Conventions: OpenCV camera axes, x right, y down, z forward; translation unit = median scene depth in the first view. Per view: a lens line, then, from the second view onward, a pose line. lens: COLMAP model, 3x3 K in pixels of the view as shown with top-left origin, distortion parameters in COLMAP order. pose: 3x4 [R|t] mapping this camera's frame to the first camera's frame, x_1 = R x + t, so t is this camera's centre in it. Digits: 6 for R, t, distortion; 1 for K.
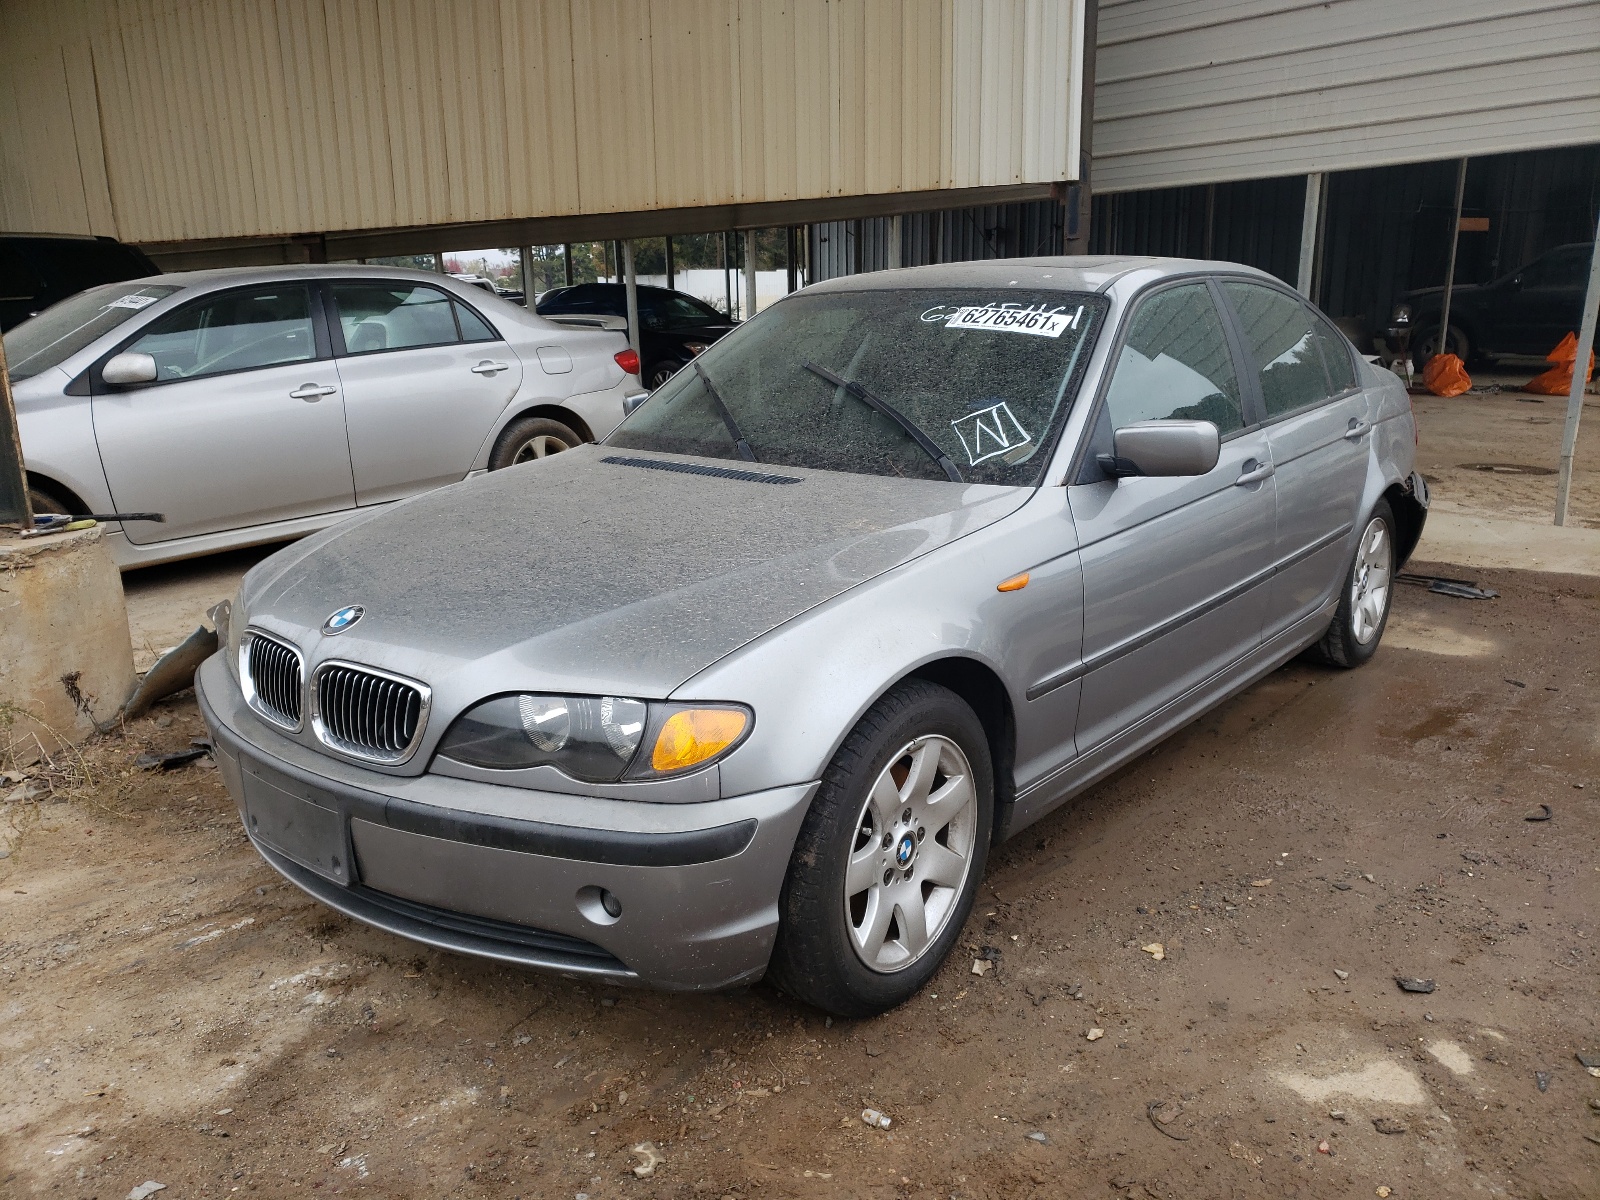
lens RADIAL K [[1232.1, 0, 796.6], [0, 1232.1, 598.3], [0, 0, 1]] dist [-0.005680, 0.036661]
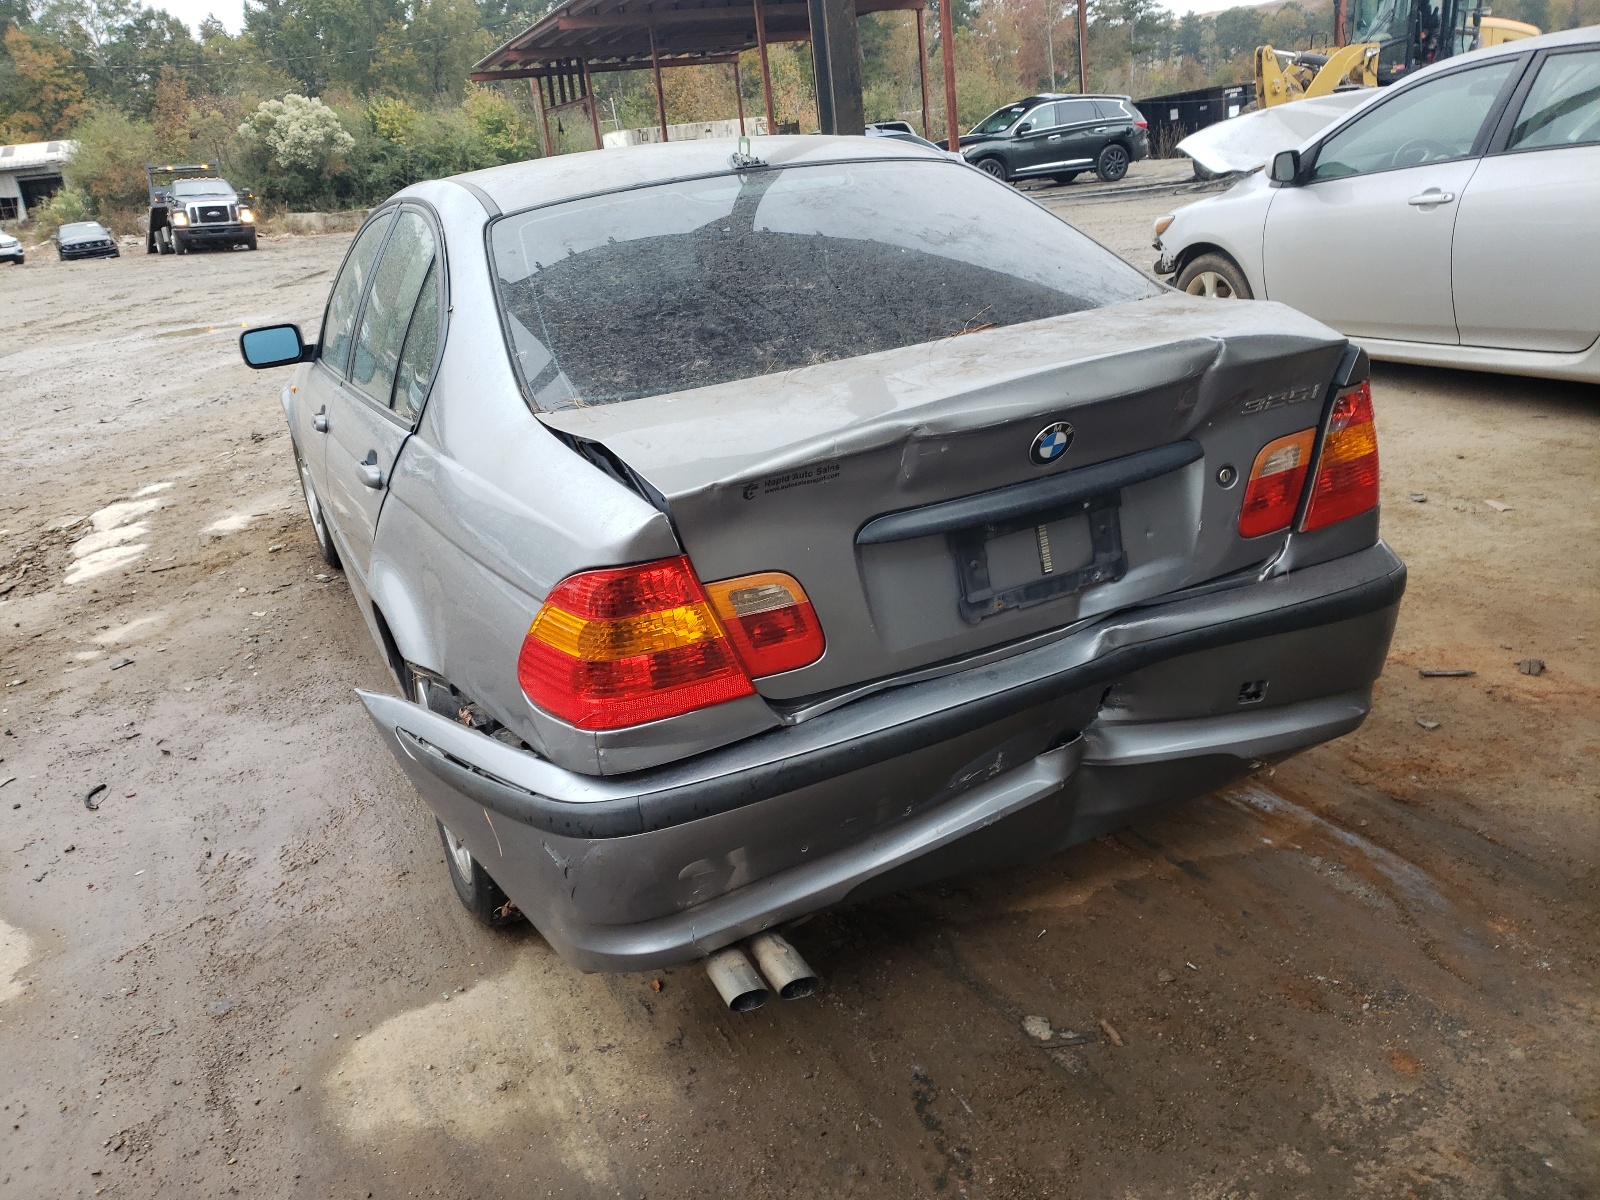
lens RADIAL K [[1232.1, 0, 767.6], [0, 1232.1, 589.3], [0, 0, 1]] dist [-0.005680, 0.036661]
pose [[-0.412766, 0.371185, -0.831773, 1.512247], [-0.103268, 0.888237, 0.447629, -0.624561], [0.904964, 0.270661, -0.328303, 2.346297]]
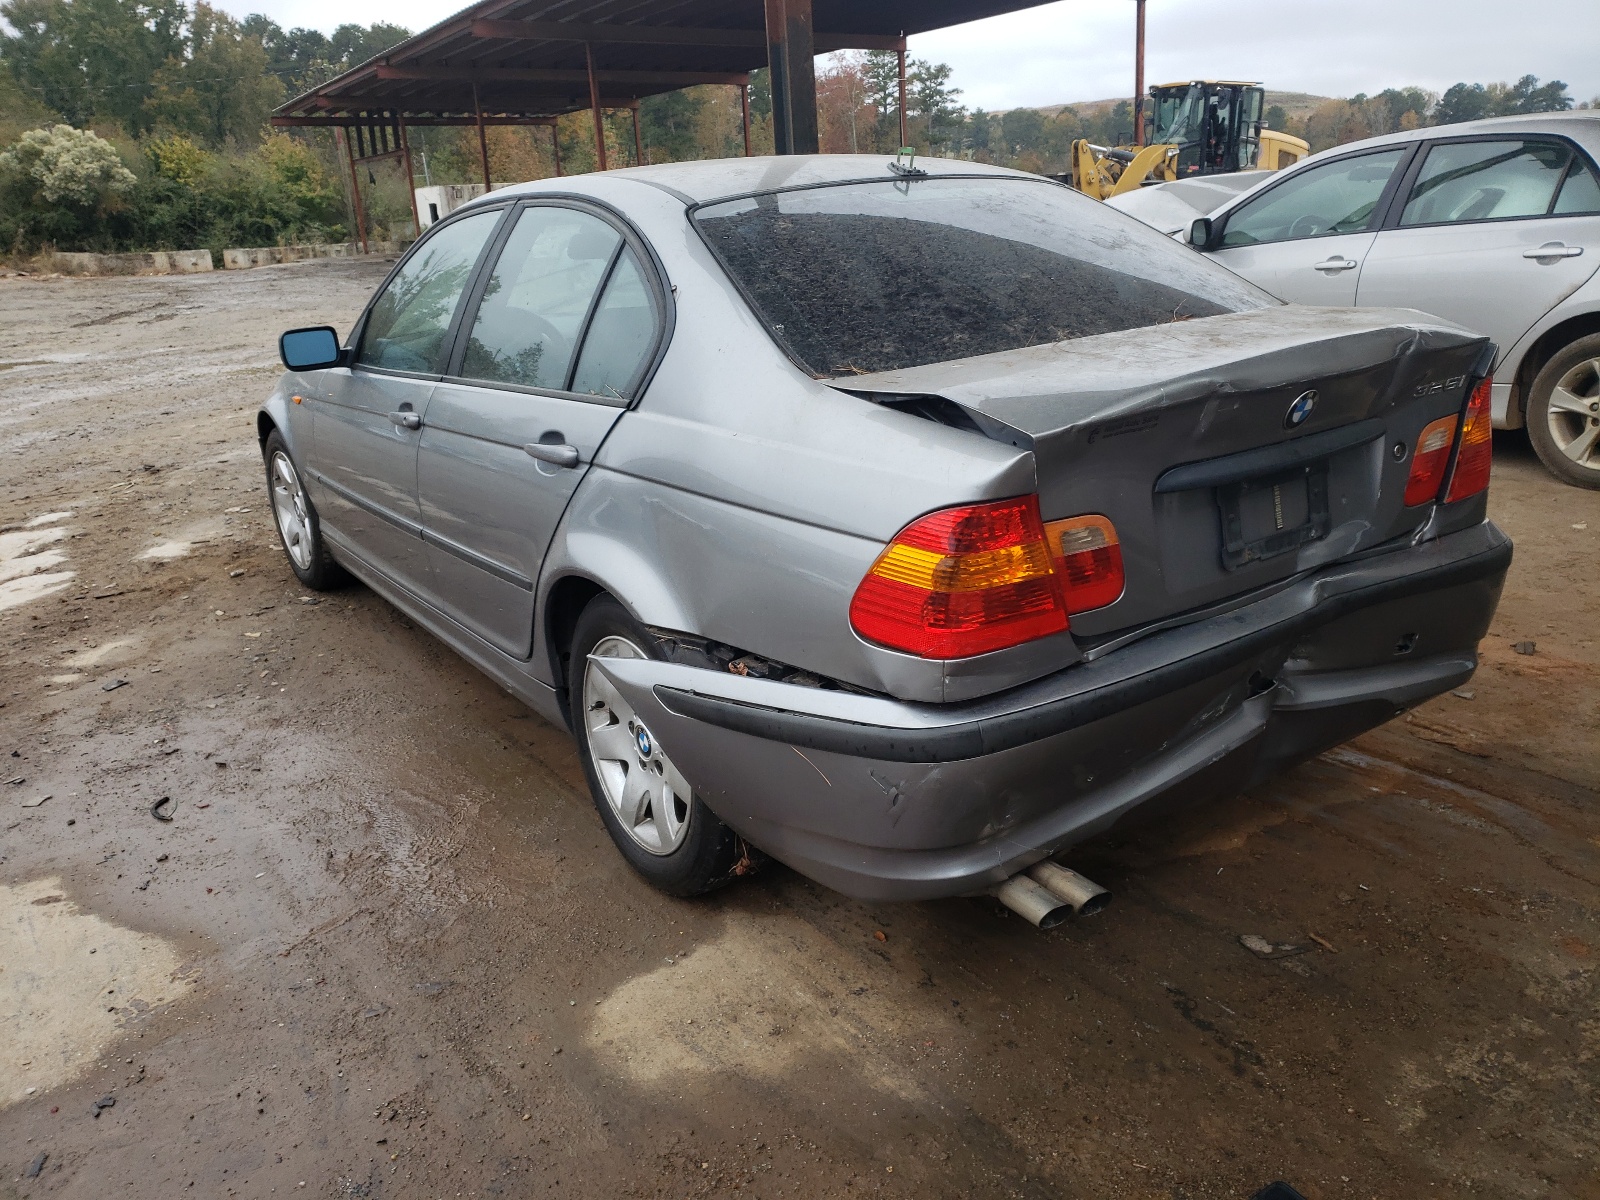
lens RADIAL K [[1232.1, 0, 802.3], [0, 1232.1, 612.6], [0, 0, 1]] dist [-0.005680, 0.036661]
pose [[-0.251258, 0.342987, -0.905113, 1.684211], [-0.172659, 0.904231, 0.390583, -0.536248], [0.952396, 0.254413, -0.167976, 2.094103]]
